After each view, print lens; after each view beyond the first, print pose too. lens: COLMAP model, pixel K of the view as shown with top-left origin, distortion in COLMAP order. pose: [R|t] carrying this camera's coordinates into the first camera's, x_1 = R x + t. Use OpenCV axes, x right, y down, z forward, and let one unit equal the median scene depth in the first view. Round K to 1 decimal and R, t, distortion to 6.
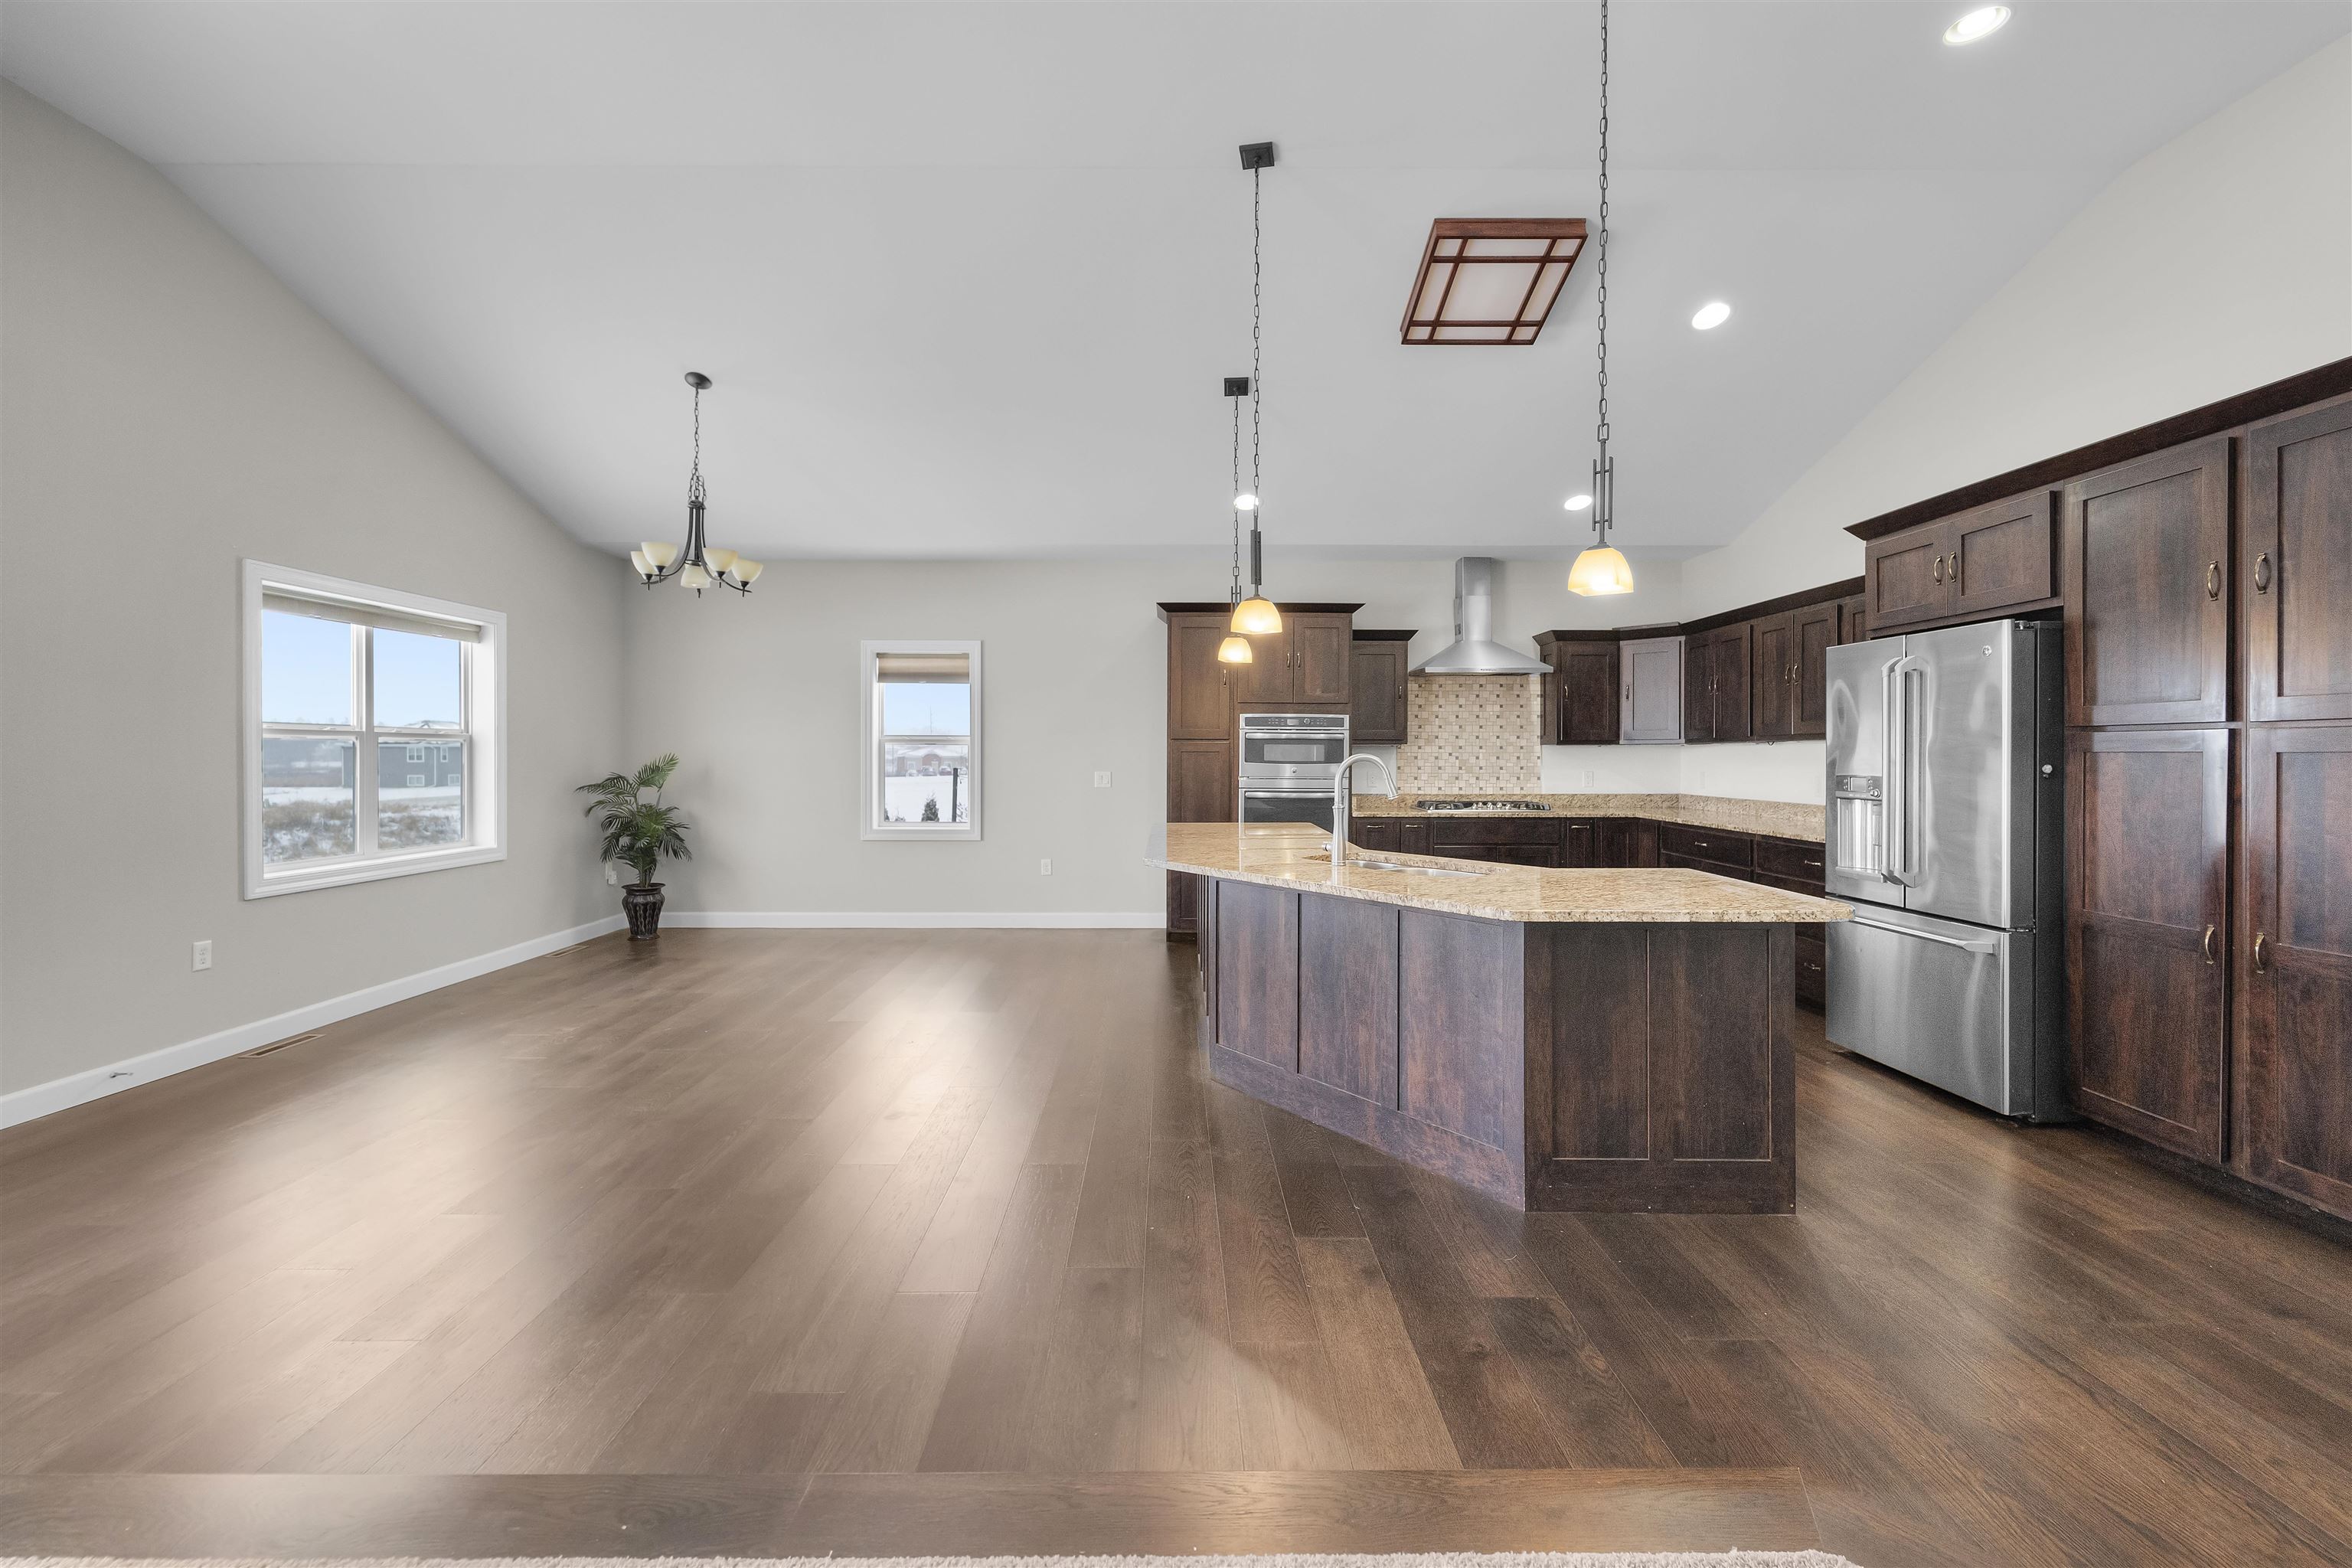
lens RADIAL K [[965.0, 0, 1182.5], [0, 965.0, 764.2], [0, 0, 1]] dist [0.001434, -0.000300]
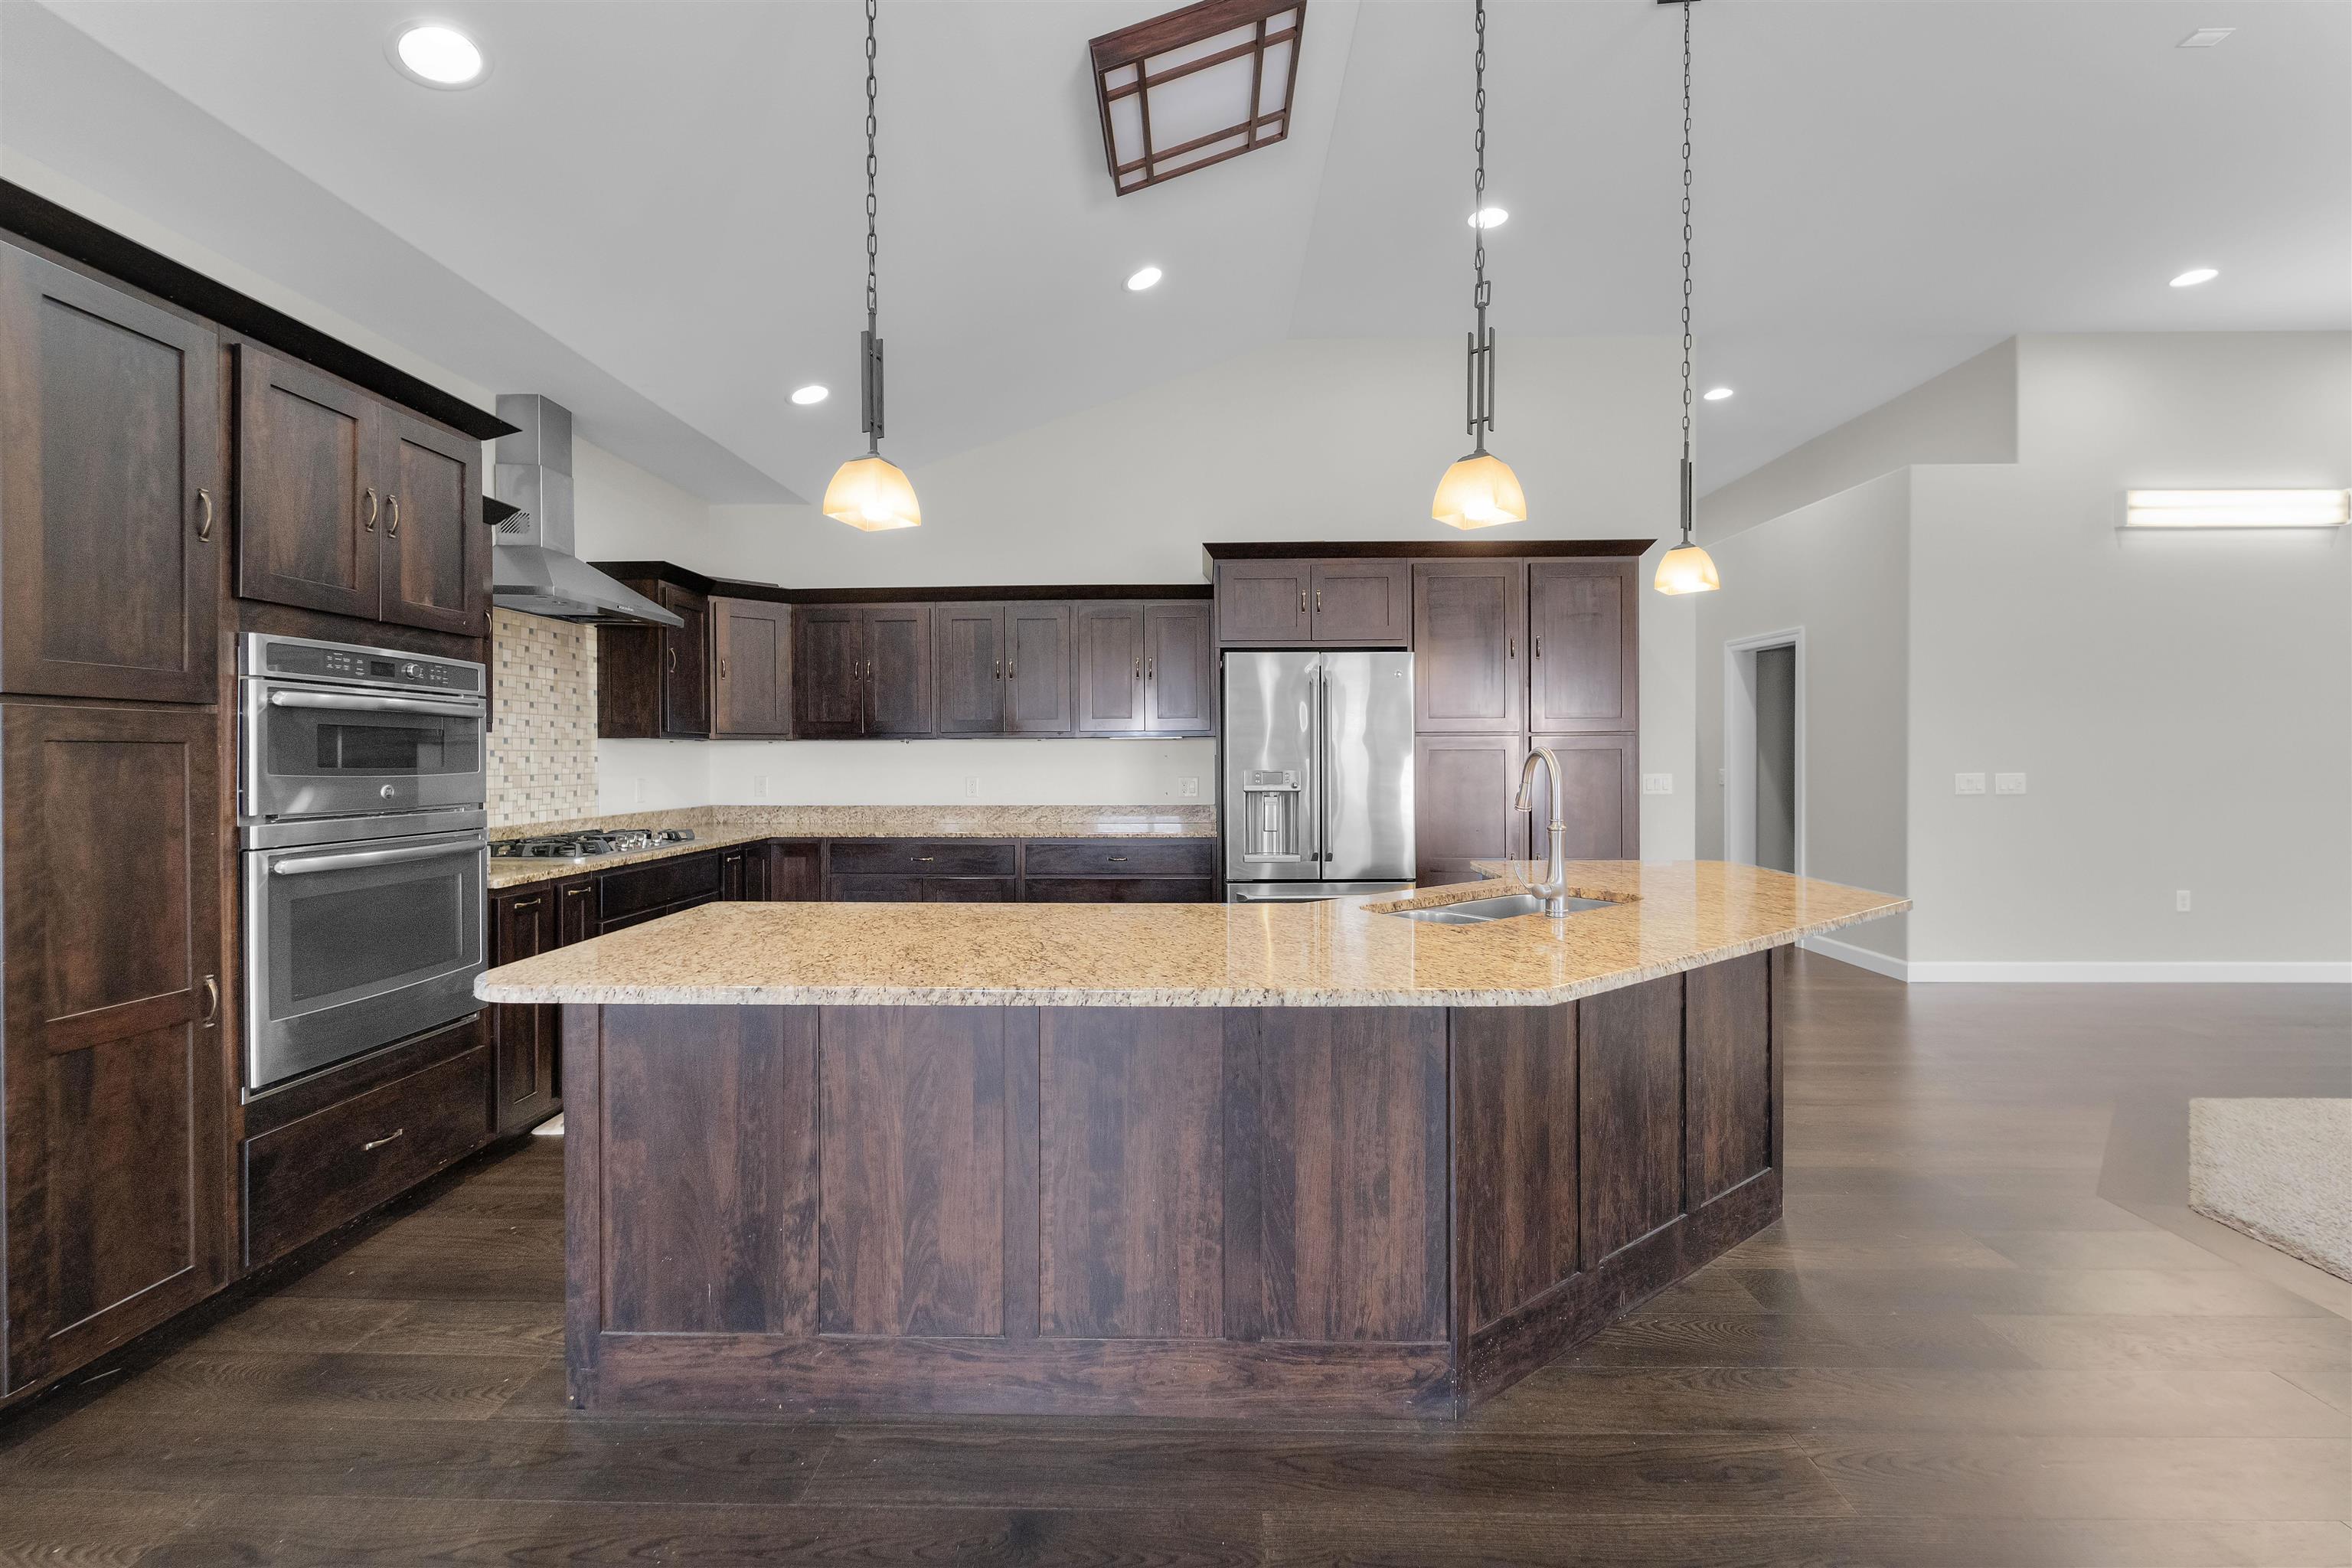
lens RADIAL K [[965.0, 0, 1182.5], [0, 965.0, 764.2], [0, 0, 1]] dist [0.001434, -0.000300]
pose [[0.030058, -0.008981, 0.999508, -0.268568], [0.013121, 0.999877, 0.008590, -0.004114], [-0.999462, 0.012857, 0.030172, 0.662455]]
